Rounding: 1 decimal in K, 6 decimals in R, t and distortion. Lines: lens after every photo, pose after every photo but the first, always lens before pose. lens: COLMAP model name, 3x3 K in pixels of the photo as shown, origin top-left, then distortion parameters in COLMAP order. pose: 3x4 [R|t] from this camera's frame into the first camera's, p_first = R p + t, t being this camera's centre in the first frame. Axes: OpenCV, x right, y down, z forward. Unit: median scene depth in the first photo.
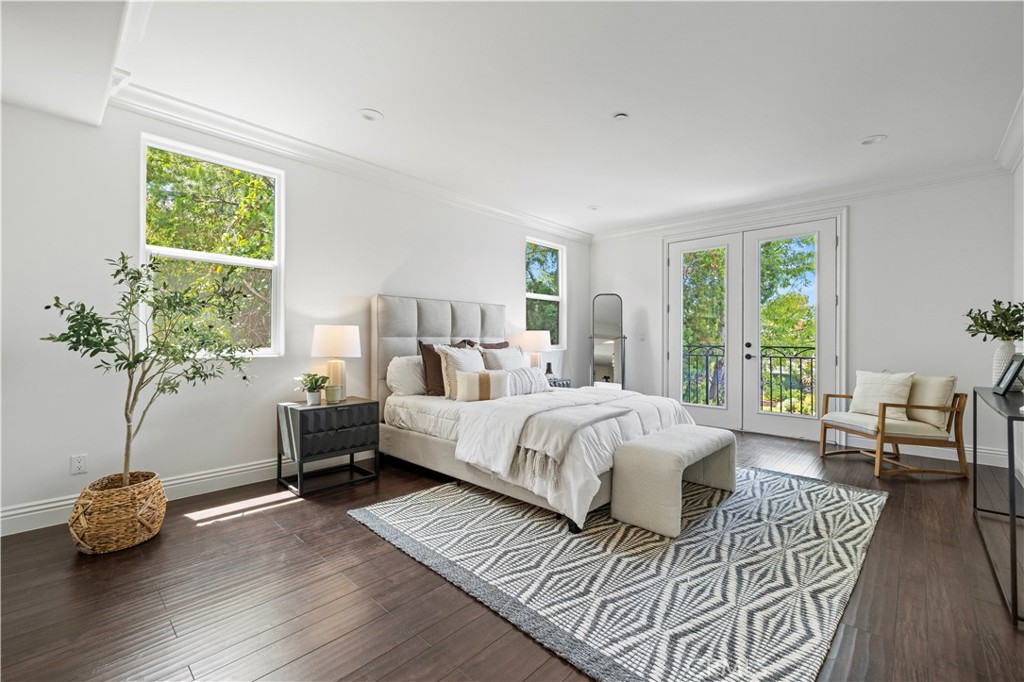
lens RADIAL K [[435.8, 0, 511.2], [0, 435.8, 341.7], [0, 0, 1]] dist [0.003912, -0.000484]
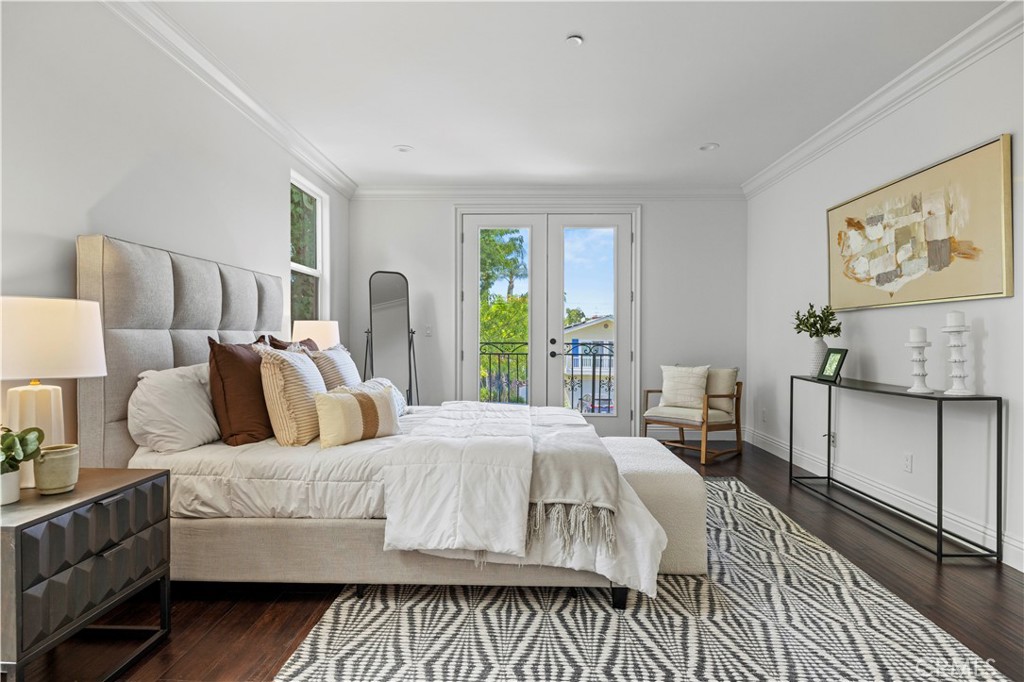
lens RADIAL K [[549.7, 0, 513.4], [0, 549.7, 340.7], [0, 0, 1]] dist [0.000466, -0.000712]
pose [[0.743369, -0.004868, 0.668864, -0.543802], [0.000277, 0.999976, 0.006970, -0.003188], [-0.668881, -0.004996, 0.743352, 0.423381]]
